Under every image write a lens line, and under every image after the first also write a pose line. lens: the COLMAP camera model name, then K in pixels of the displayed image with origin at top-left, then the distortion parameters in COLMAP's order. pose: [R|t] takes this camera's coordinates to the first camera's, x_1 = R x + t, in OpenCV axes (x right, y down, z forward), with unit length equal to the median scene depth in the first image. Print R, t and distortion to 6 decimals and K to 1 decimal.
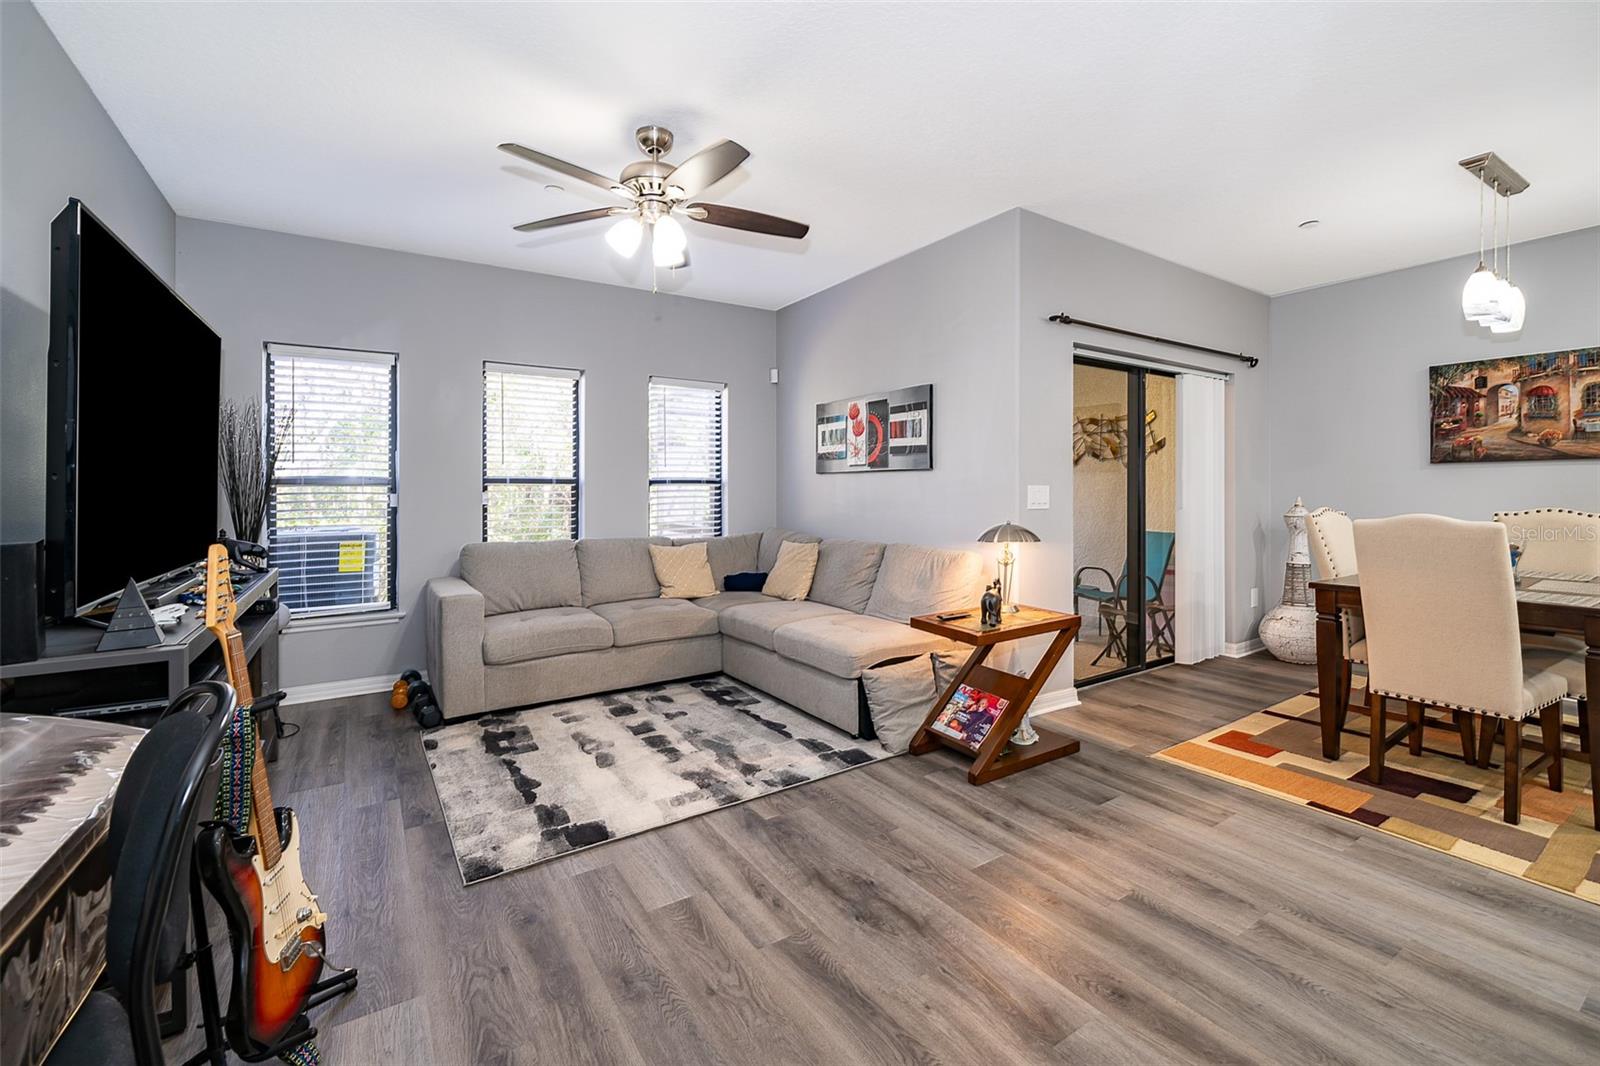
lens RADIAL K [[682.7, 0, 828.0], [0, 682.7, 489.5], [0, 0, 1]] dist [0.001016, -0.000117]
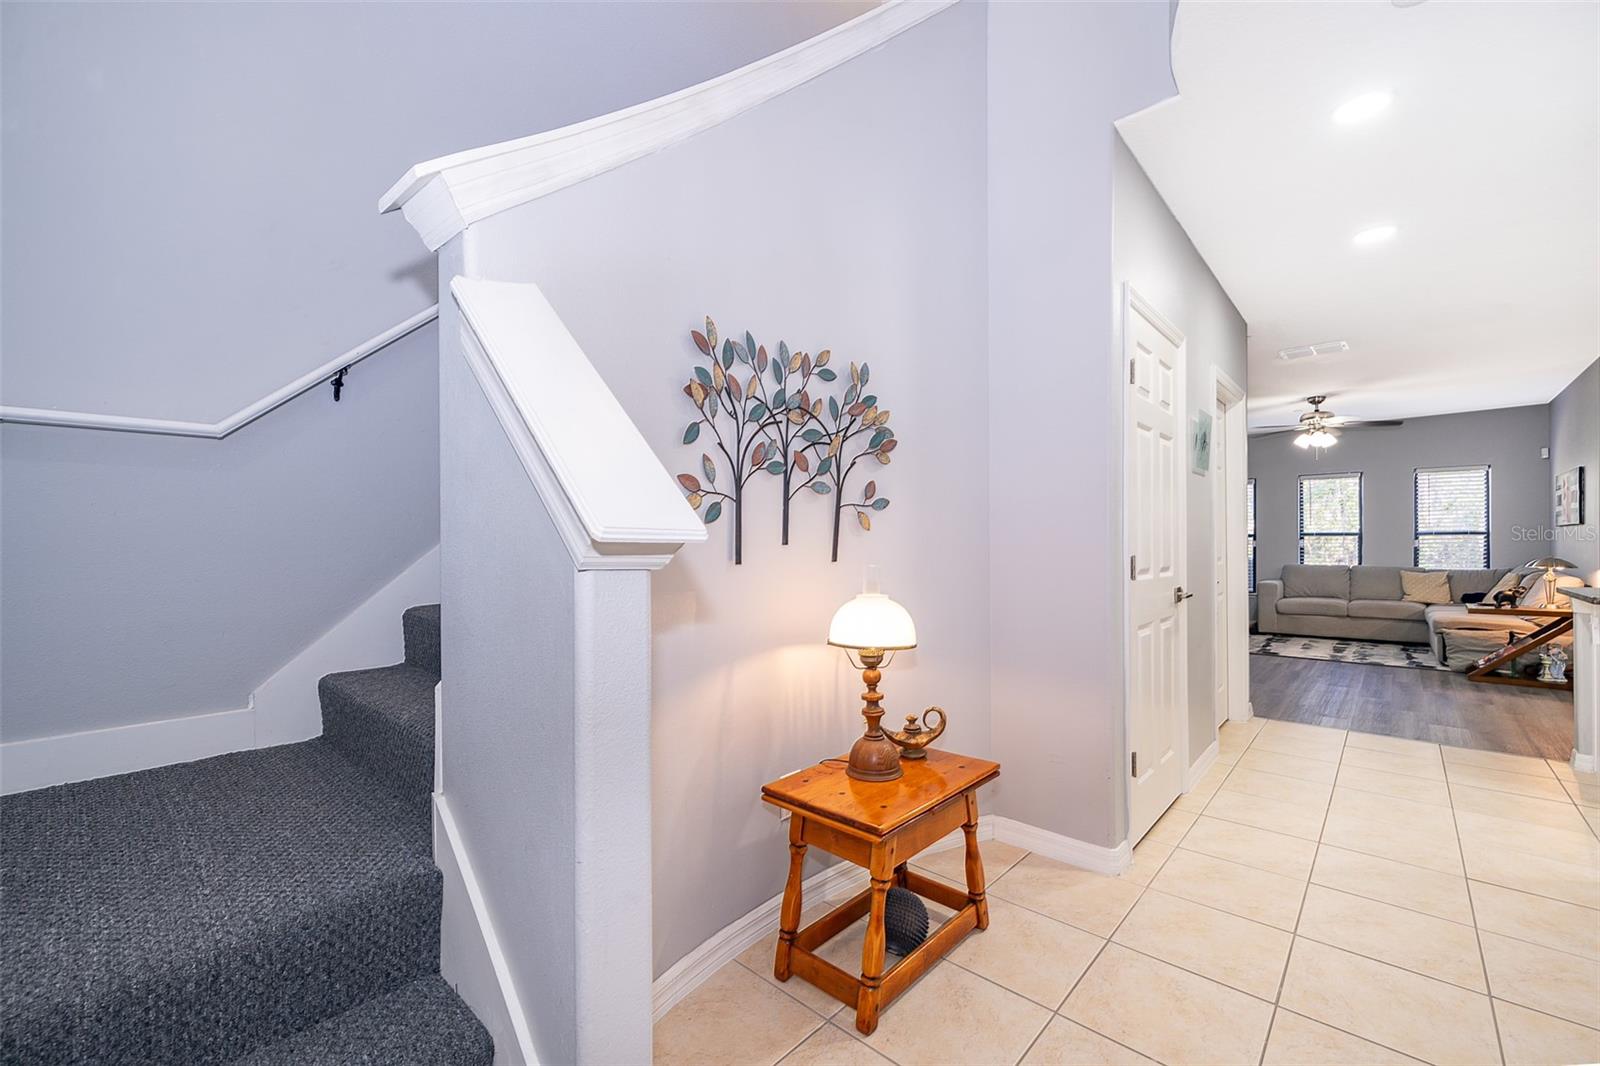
lens RADIAL K [[668.1, 0, 789.5], [0, 668.1, 541.7], [0, 0, 1]] dist [0.000005, -0.000112]
pose [[0.219761, 0.000697, -0.975553, 1.233973], [0.001800, 0.999998, 0.001120, 0.004123], [0.975552, -0.002002, 0.219760, -1.032258]]
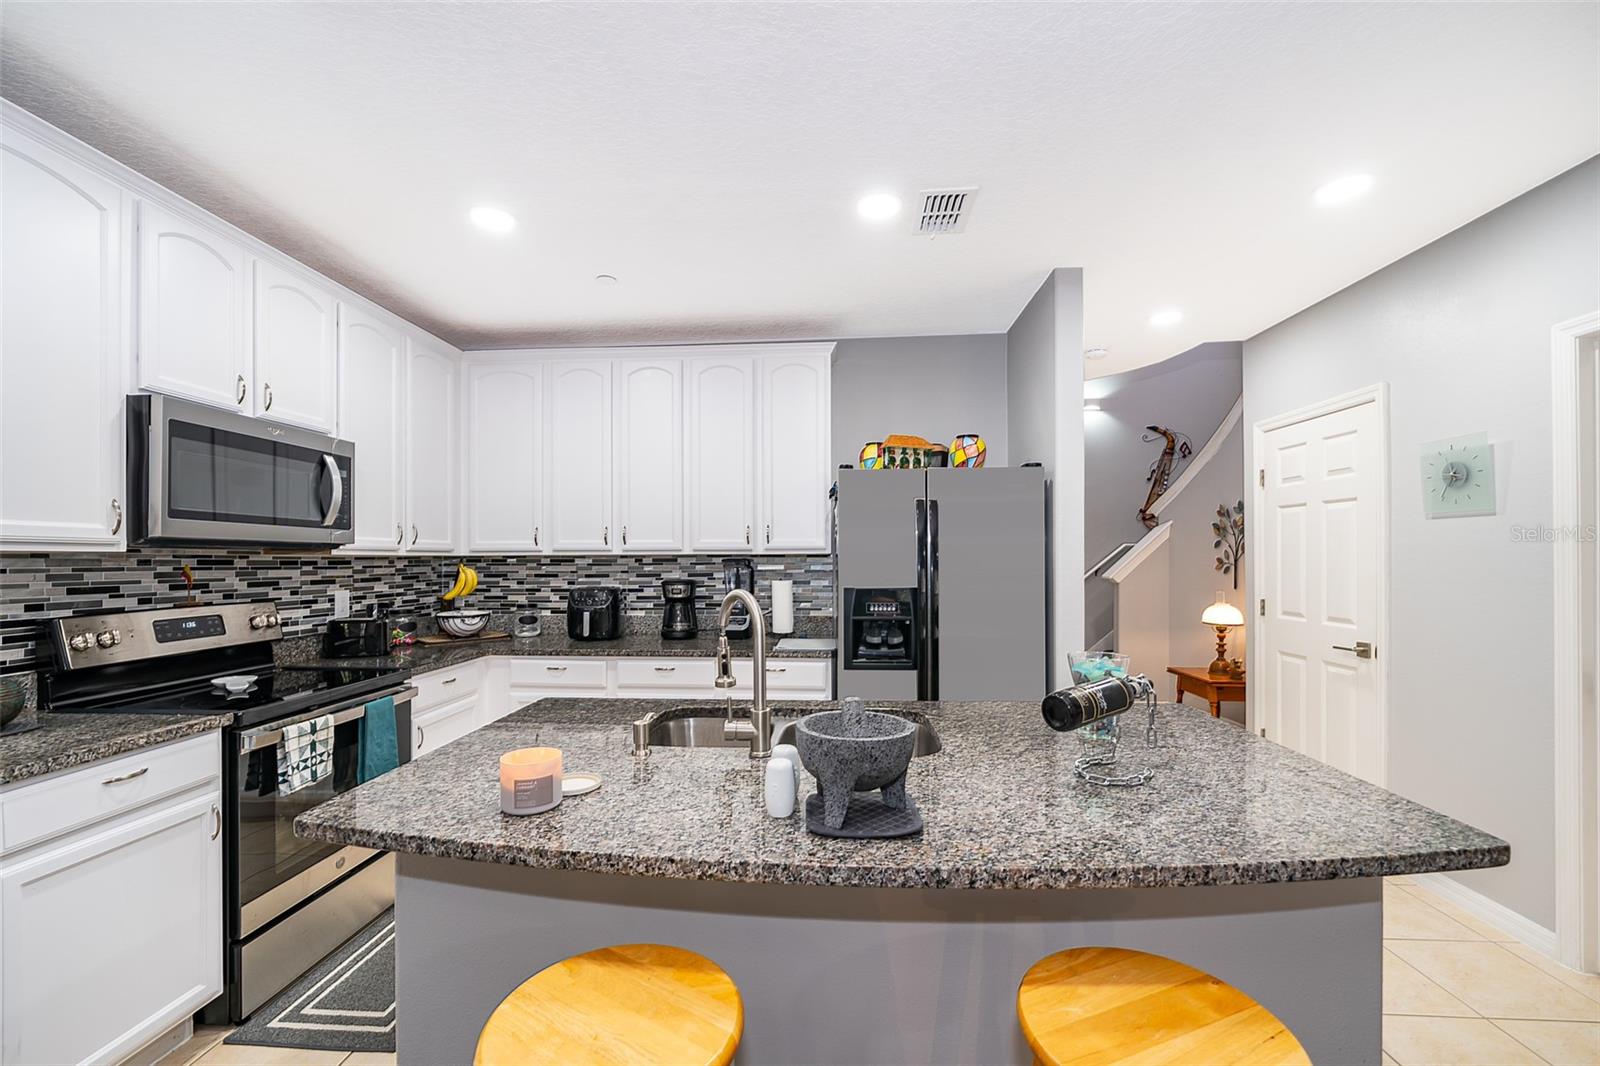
lens RADIAL K [[654.7, 0, 800.7], [0, 654.7, 556.2], [0, 0, 1]] dist [0.000497, 0.000038]
pose [[-0.789843, 0.007253, 0.613266, 0.616740], [0.005558, 0.999974, -0.004668, -0.044765], [-0.613283, -0.000279, -0.789863, 0.615296]]
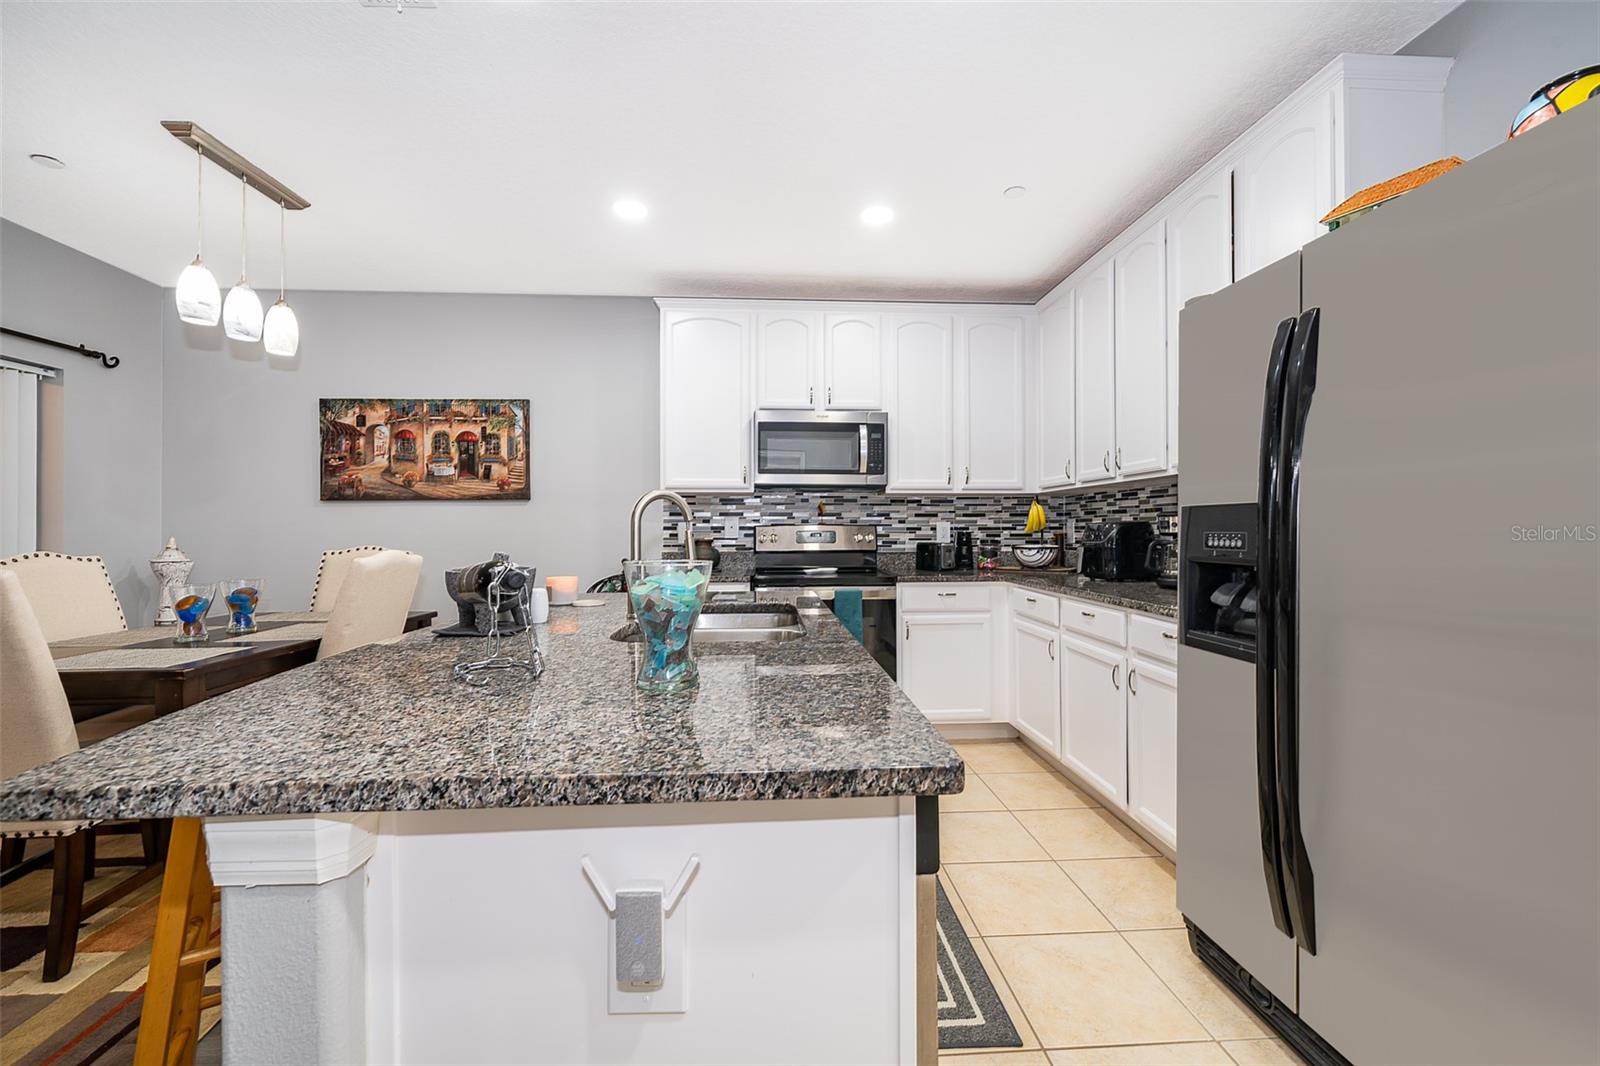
lens RADIAL K [[649.9, 0, 788.4], [0, 649.9, 525.1], [0, 0, 1]] dist [-0.000611, 0.000063]
pose [[0.521593, 0.007413, 0.853162, 0.515373], [0.001676, 0.999951, -0.009713, 0.006192], [-0.853193, 0.006496, 0.521555, -0.025085]]
